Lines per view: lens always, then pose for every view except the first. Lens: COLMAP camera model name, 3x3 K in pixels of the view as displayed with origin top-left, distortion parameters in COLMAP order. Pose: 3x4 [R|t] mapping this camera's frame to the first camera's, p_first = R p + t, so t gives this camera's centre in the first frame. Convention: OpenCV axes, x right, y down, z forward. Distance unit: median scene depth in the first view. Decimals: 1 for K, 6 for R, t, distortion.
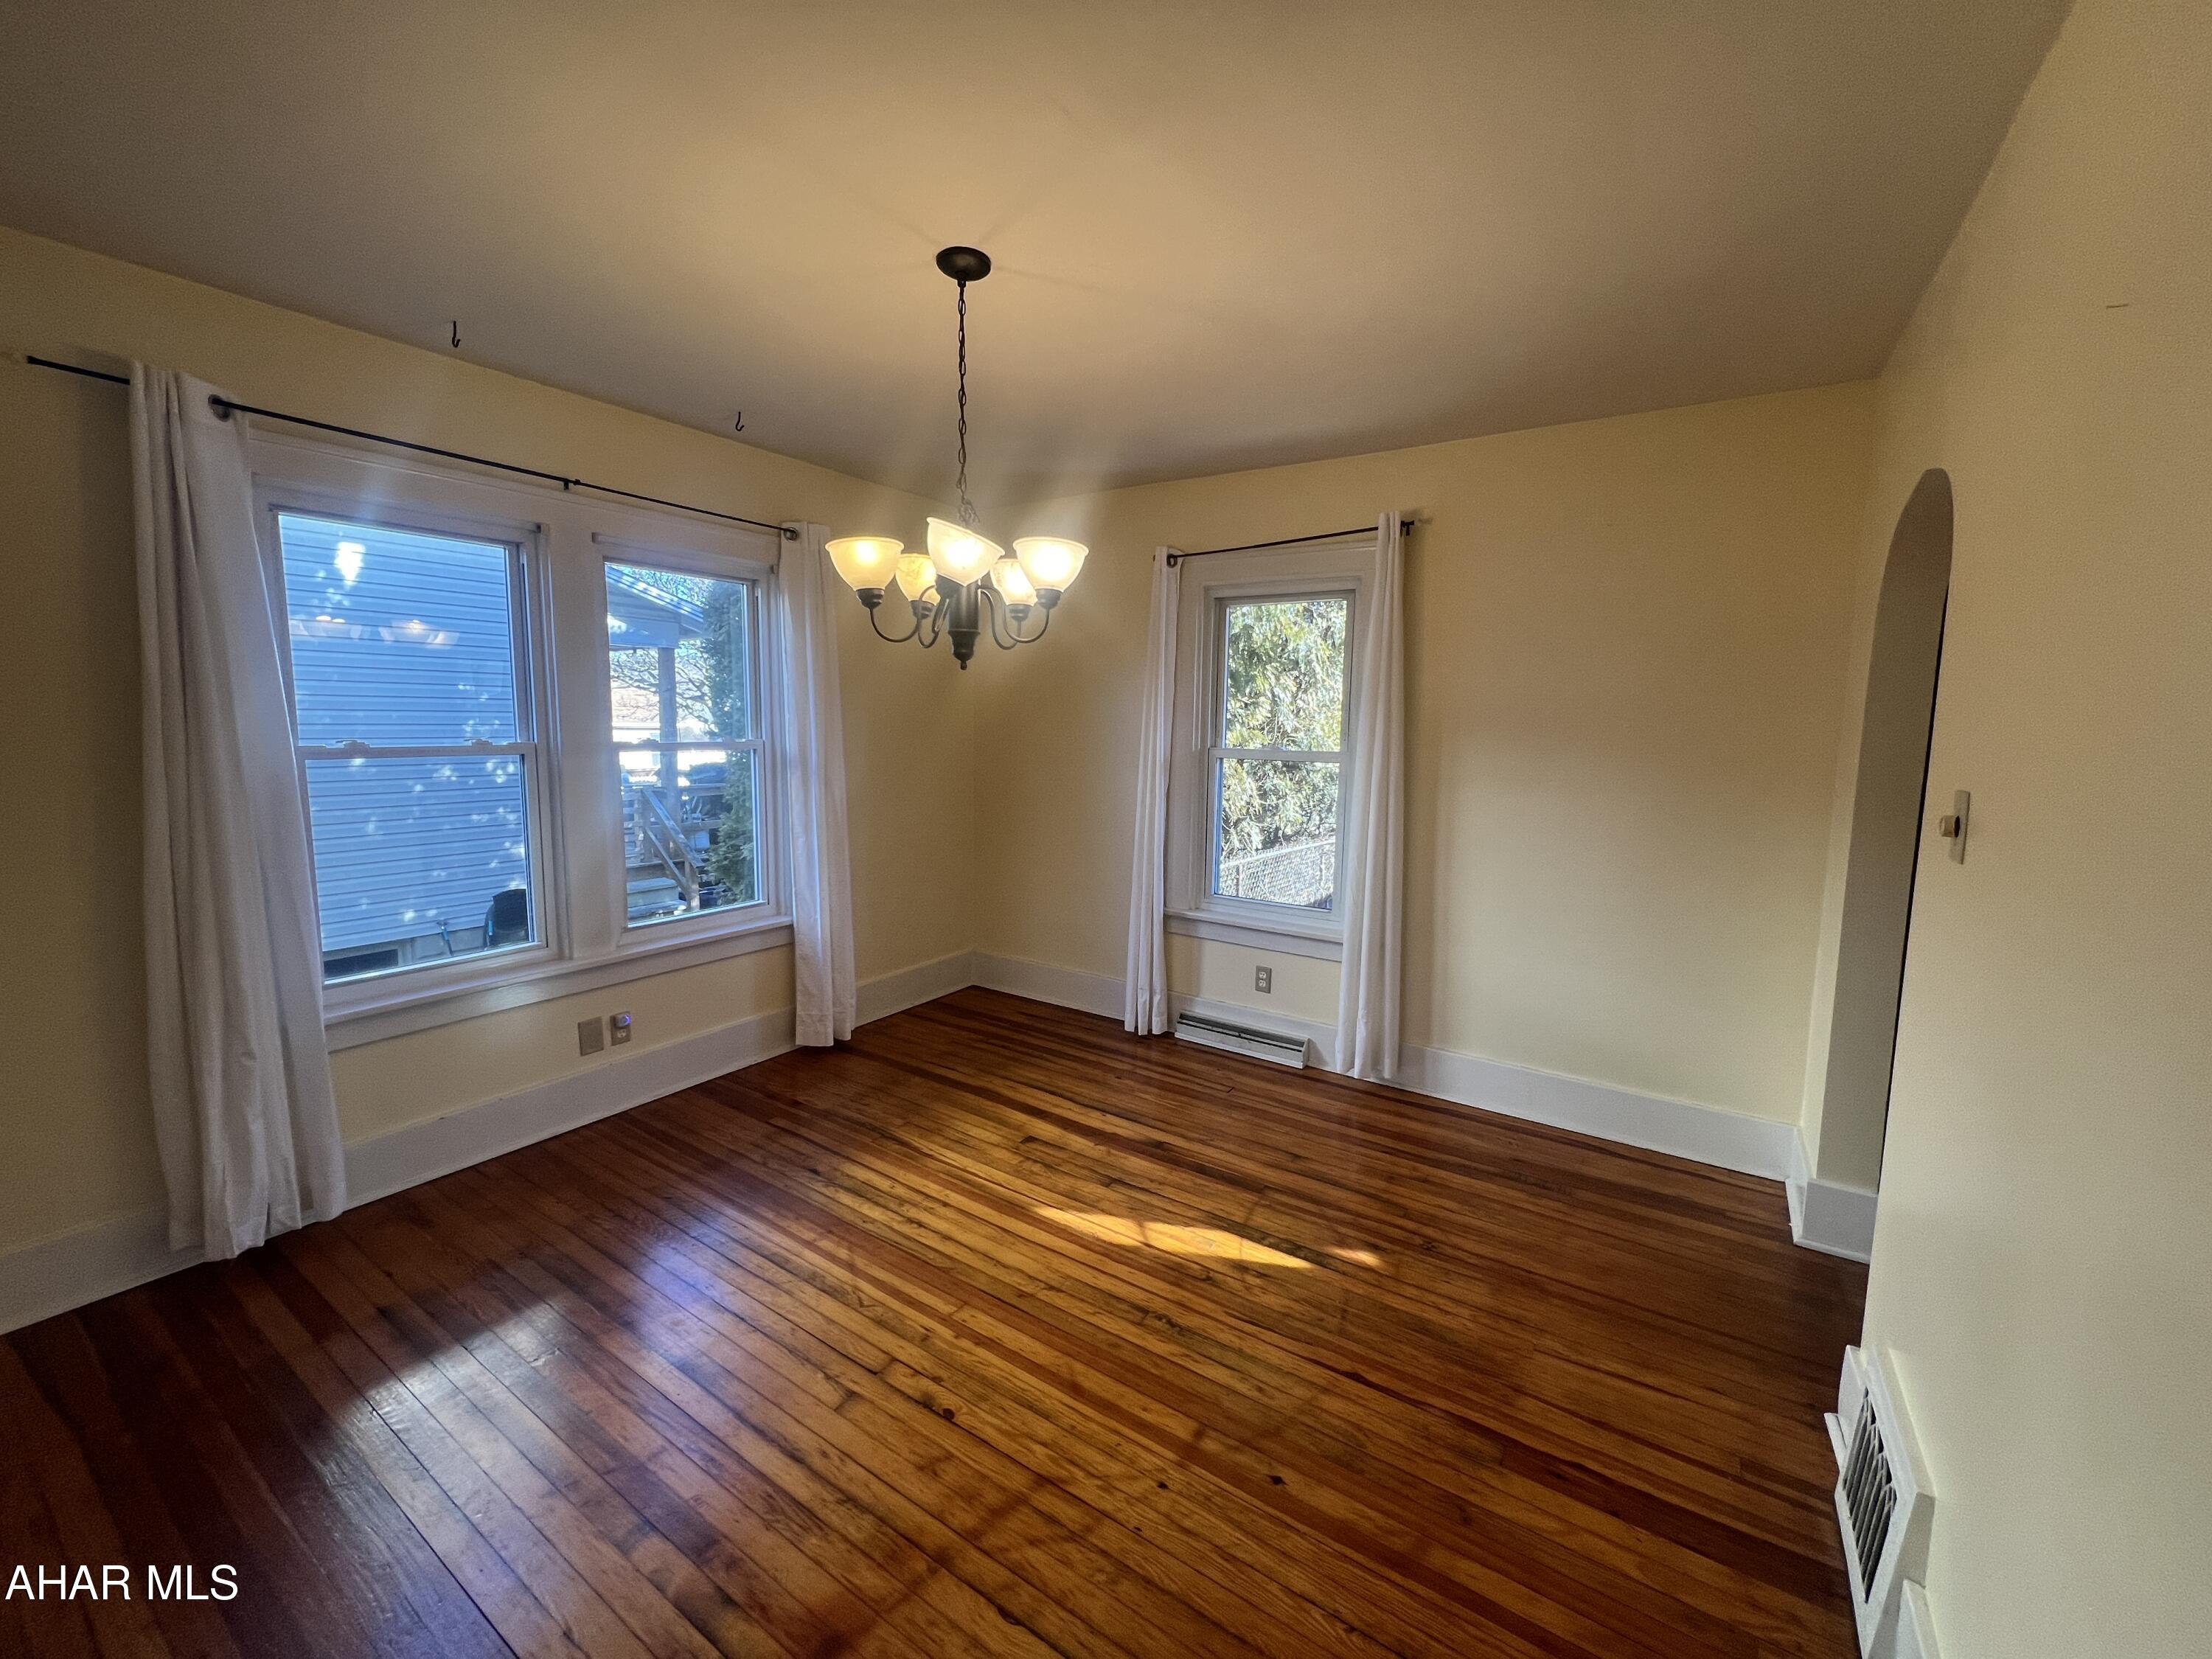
lens RADIAL K [[882.9, 0, 1096.3], [0, 882.9, 822.1], [0, 0, 1]] dist [0.001380, -0.000066]
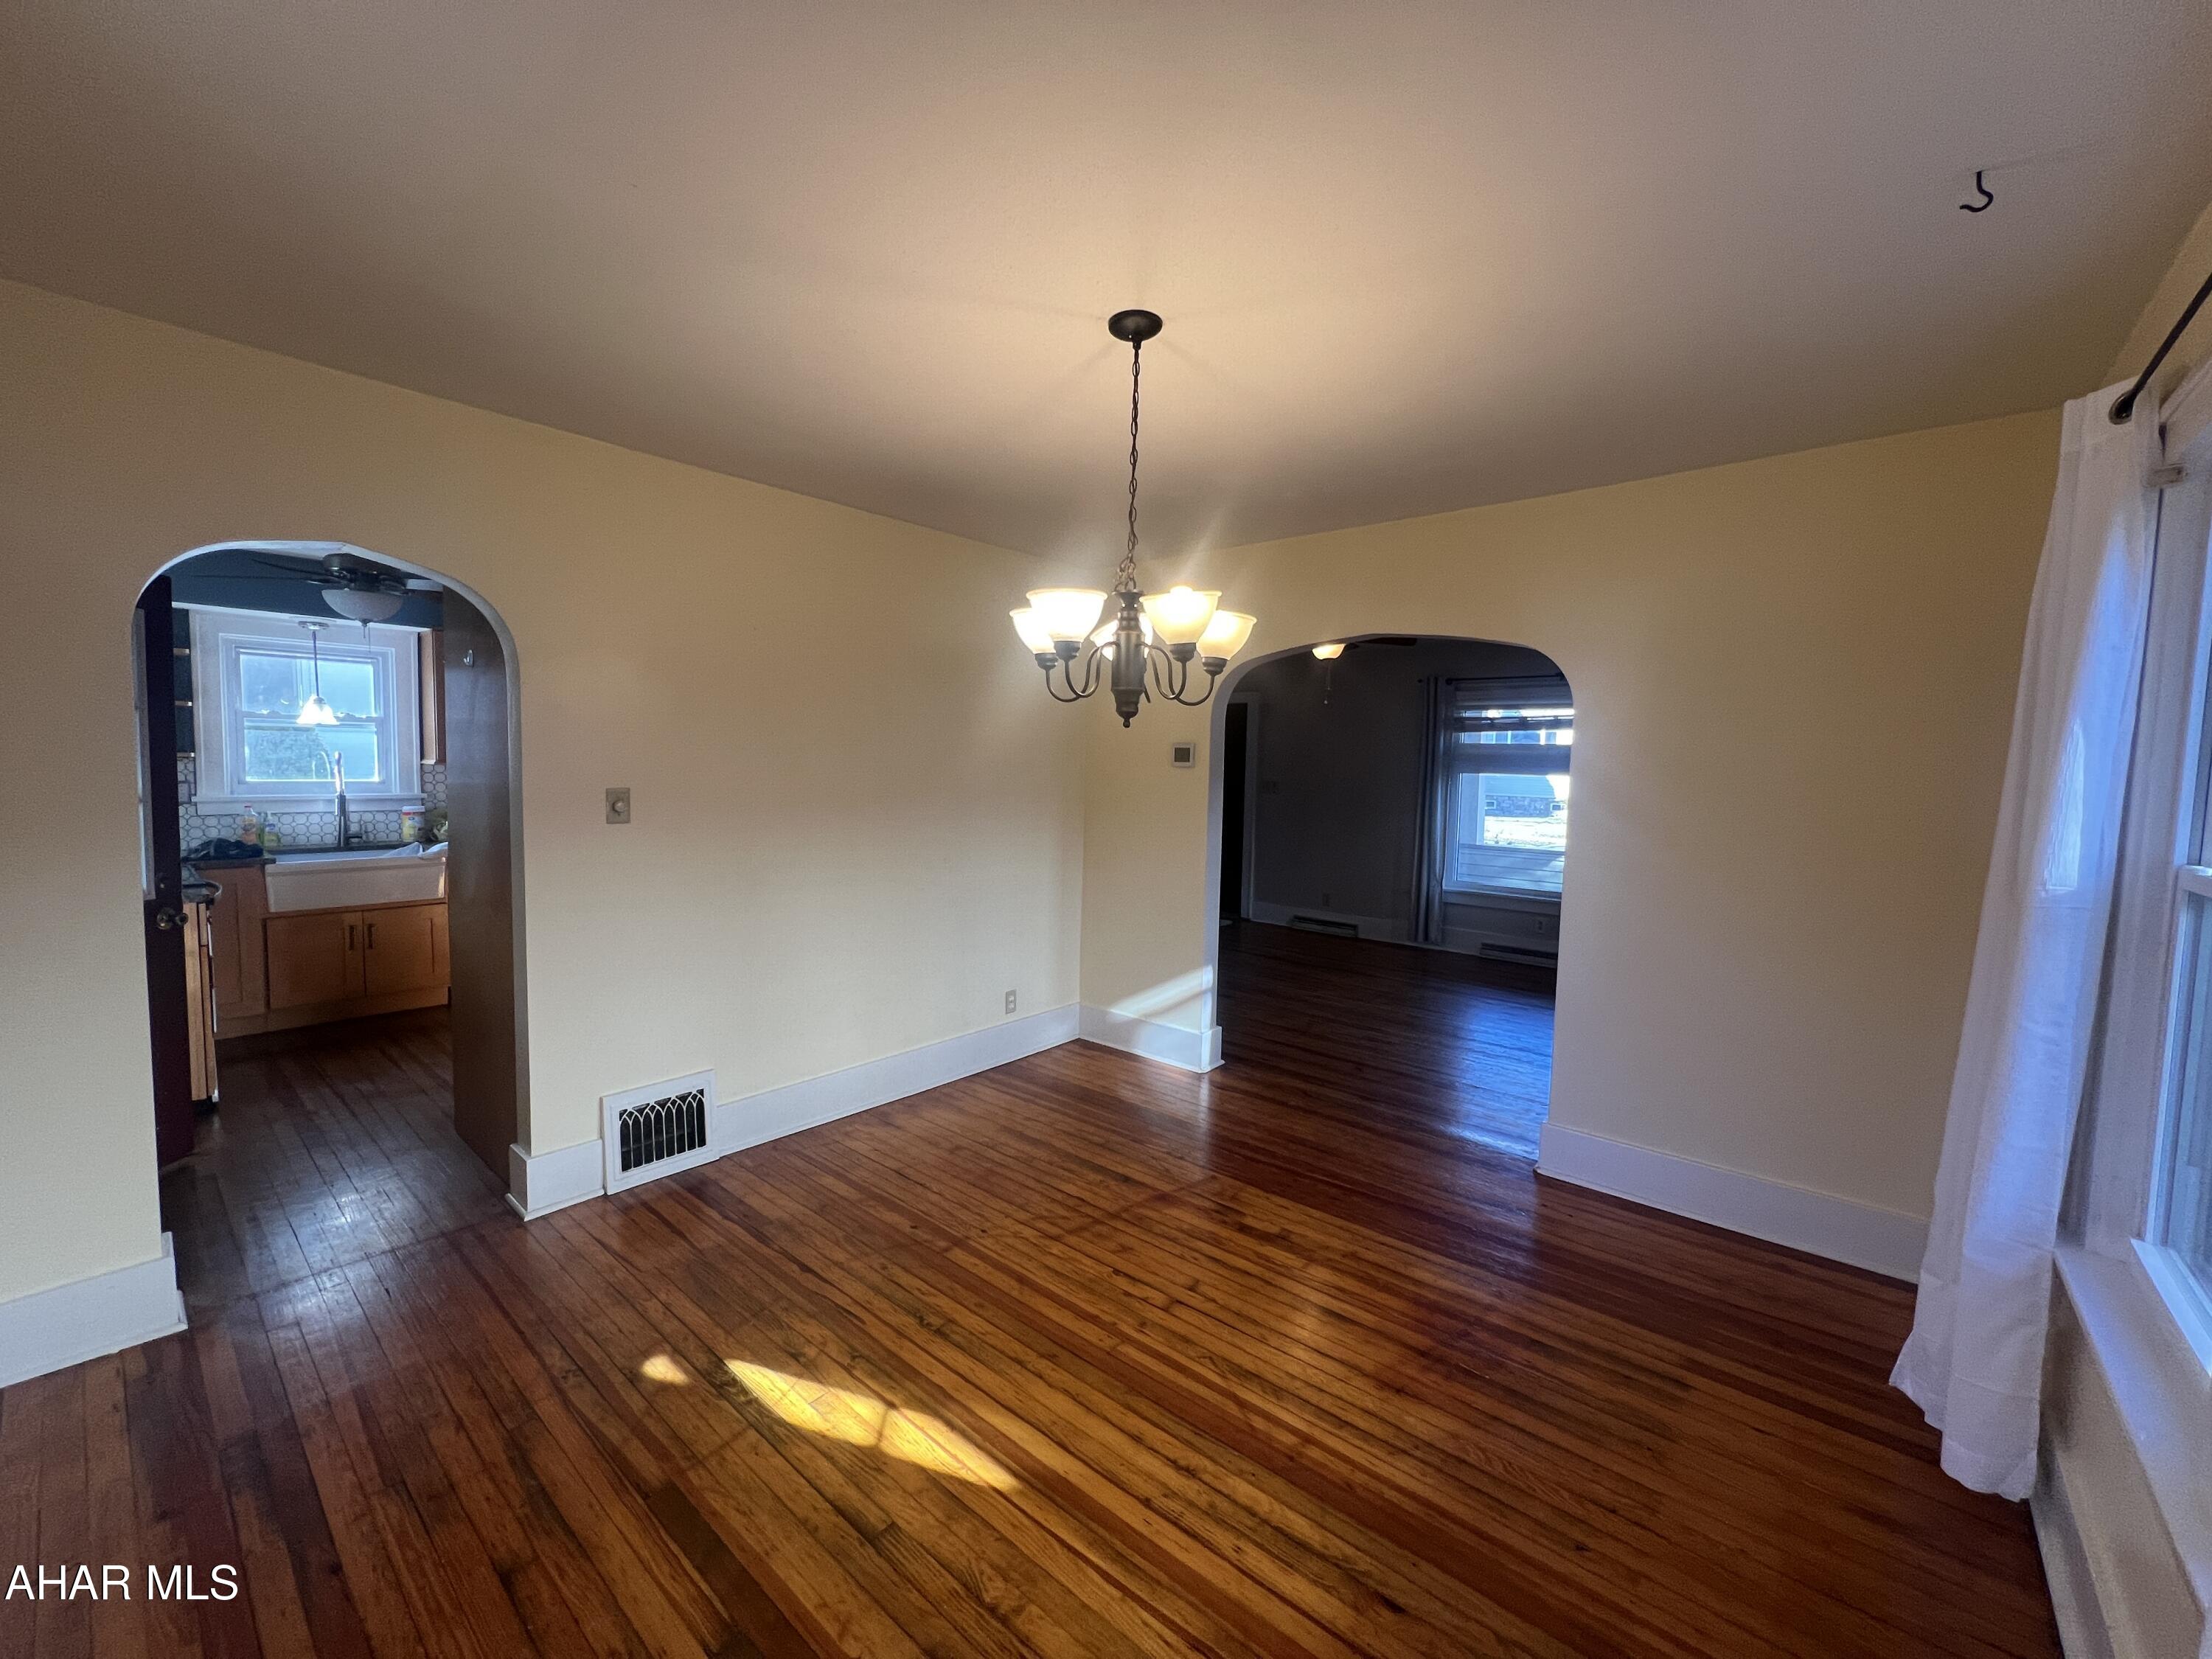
lens RADIAL K [[882.9, 0, 1099.7], [0, 882.9, 827.5], [0, 0, 1]] dist [0.001380, -0.000066]
pose [[-0.992121, -0.047549, 0.115907, -0.227547], [-0.024647, 0.981175, 0.191544, -0.238340], [-0.122832, 0.187178, -0.974616, 1.882814]]
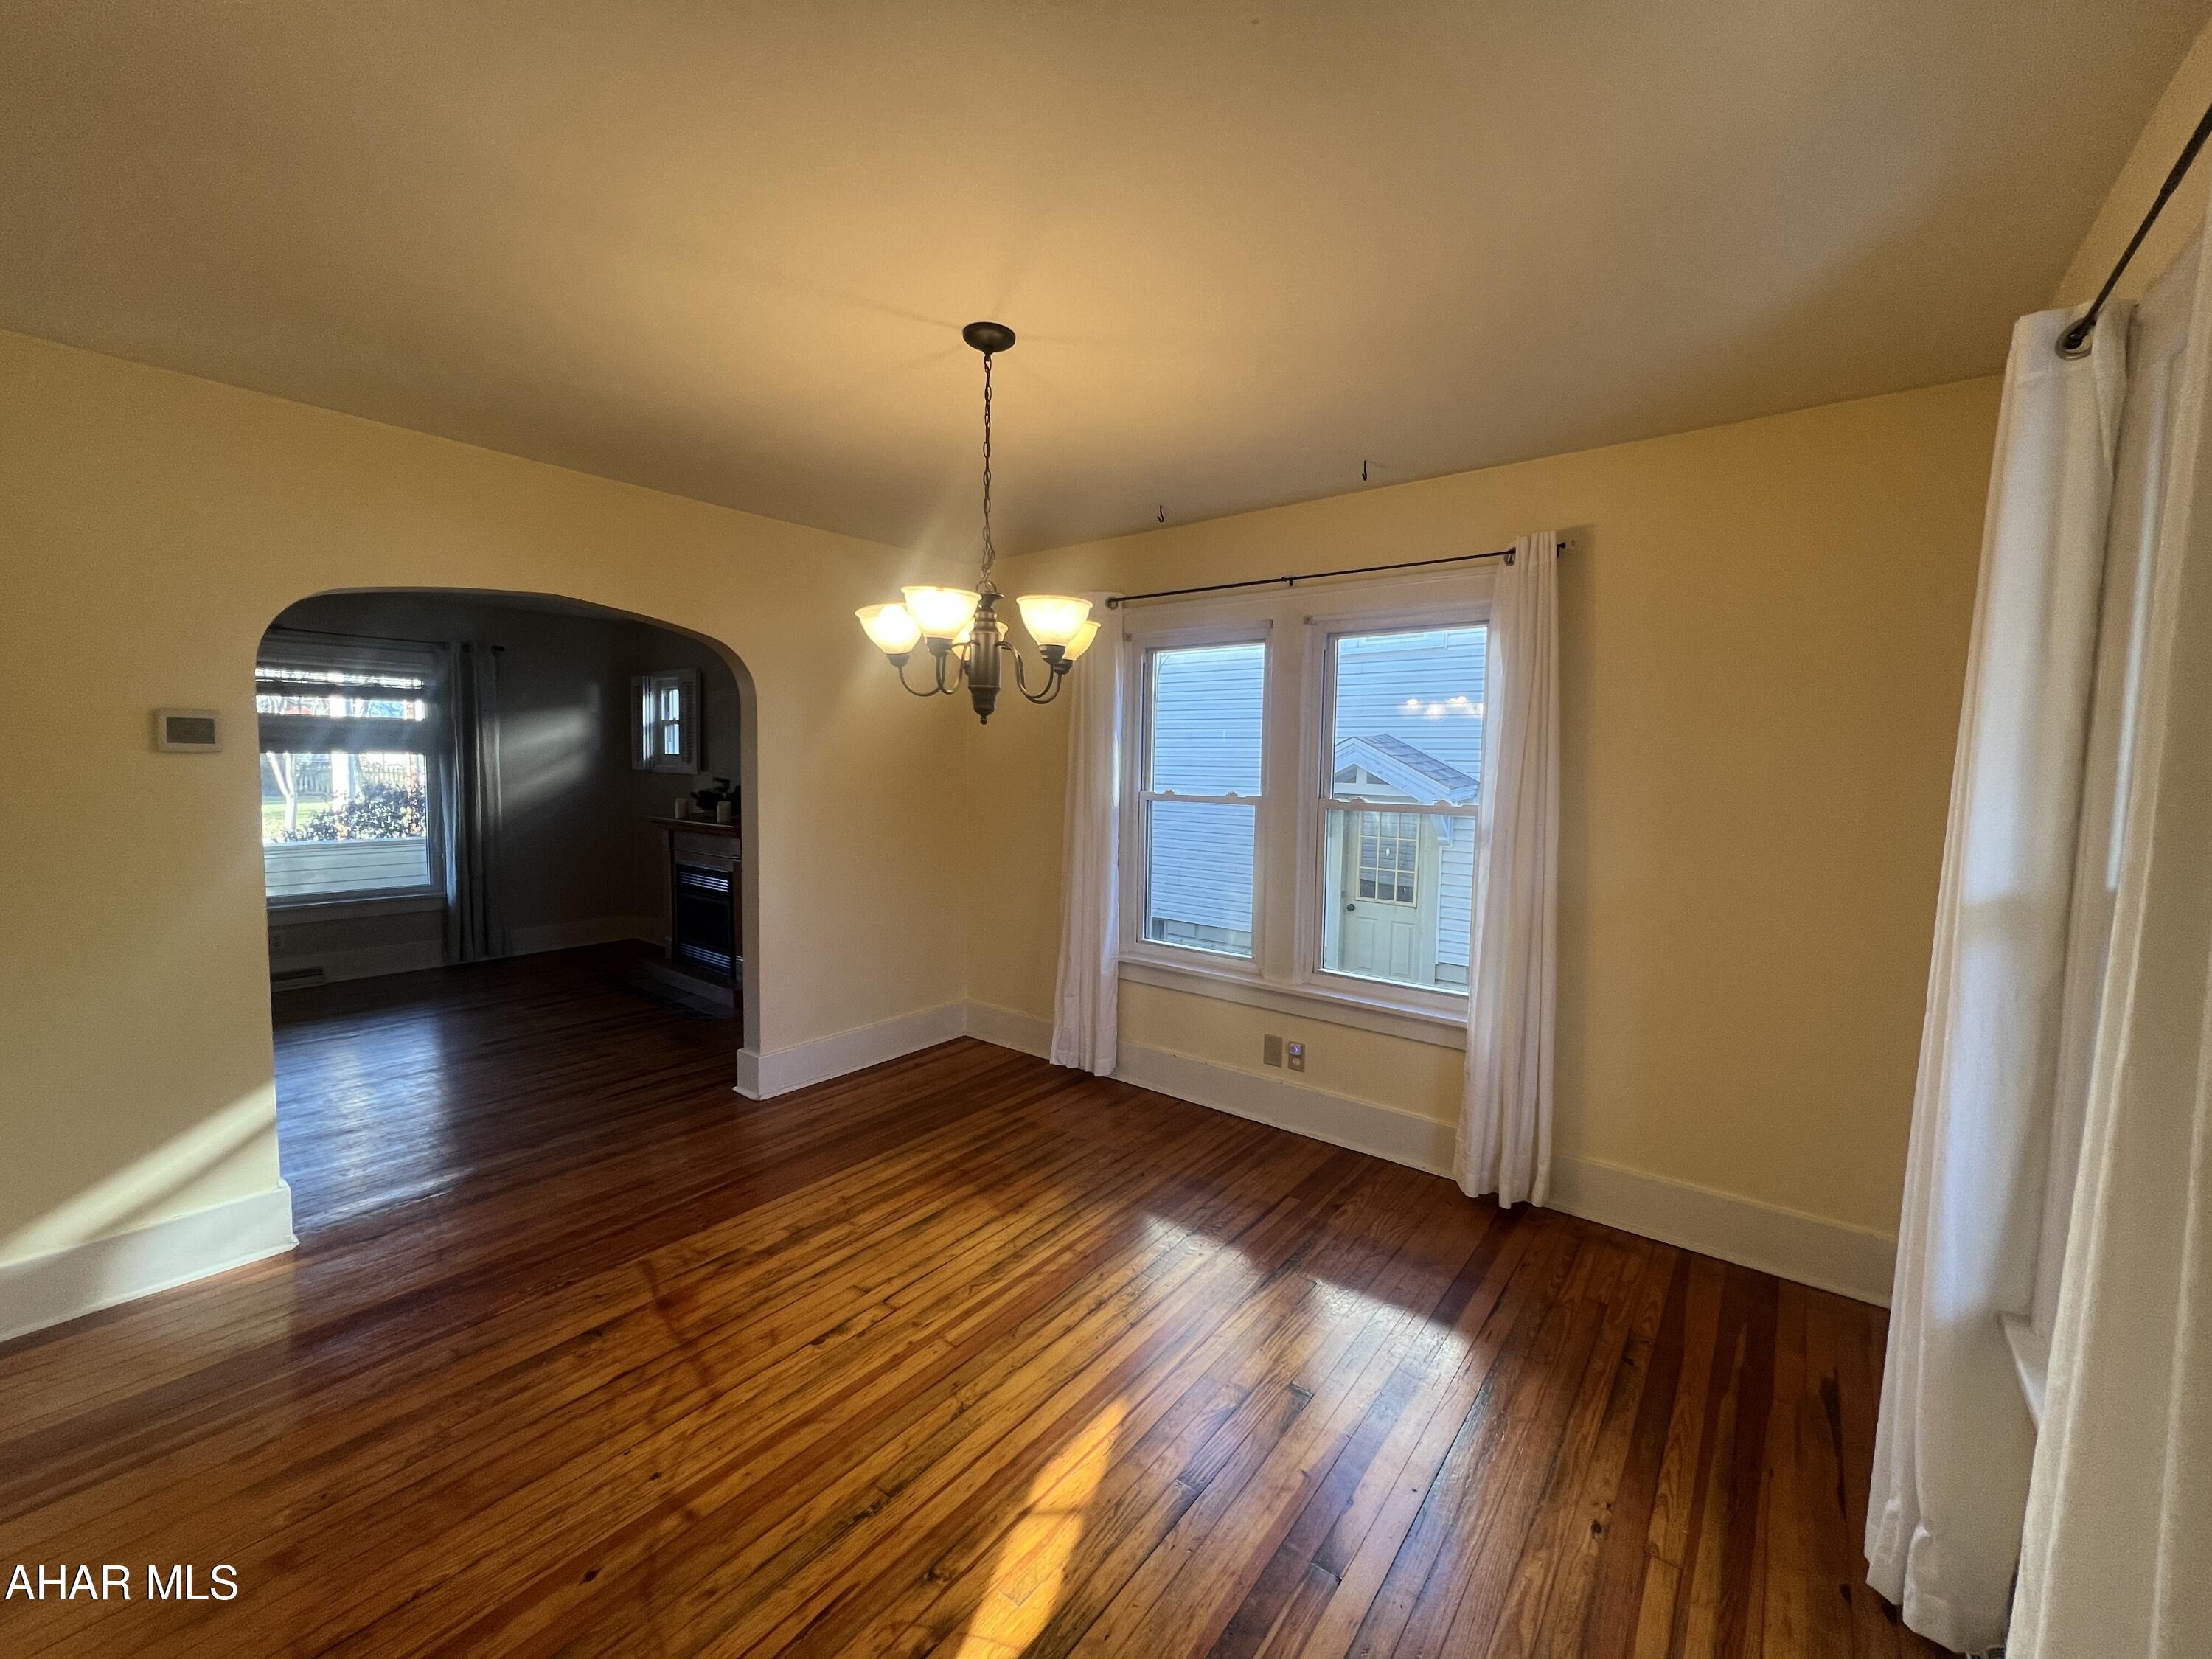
lens RADIAL K [[882.9, 0, 1104.2], [0, 882.9, 823.0], [0, 0, 1]] dist [0.001380, -0.000066]
pose [[-0.080295, 0.053319, -0.995344, 0.817750], [-0.132169, 0.989181, 0.063651, -0.135966], [0.987970, 0.136664, -0.072379, 1.165386]]
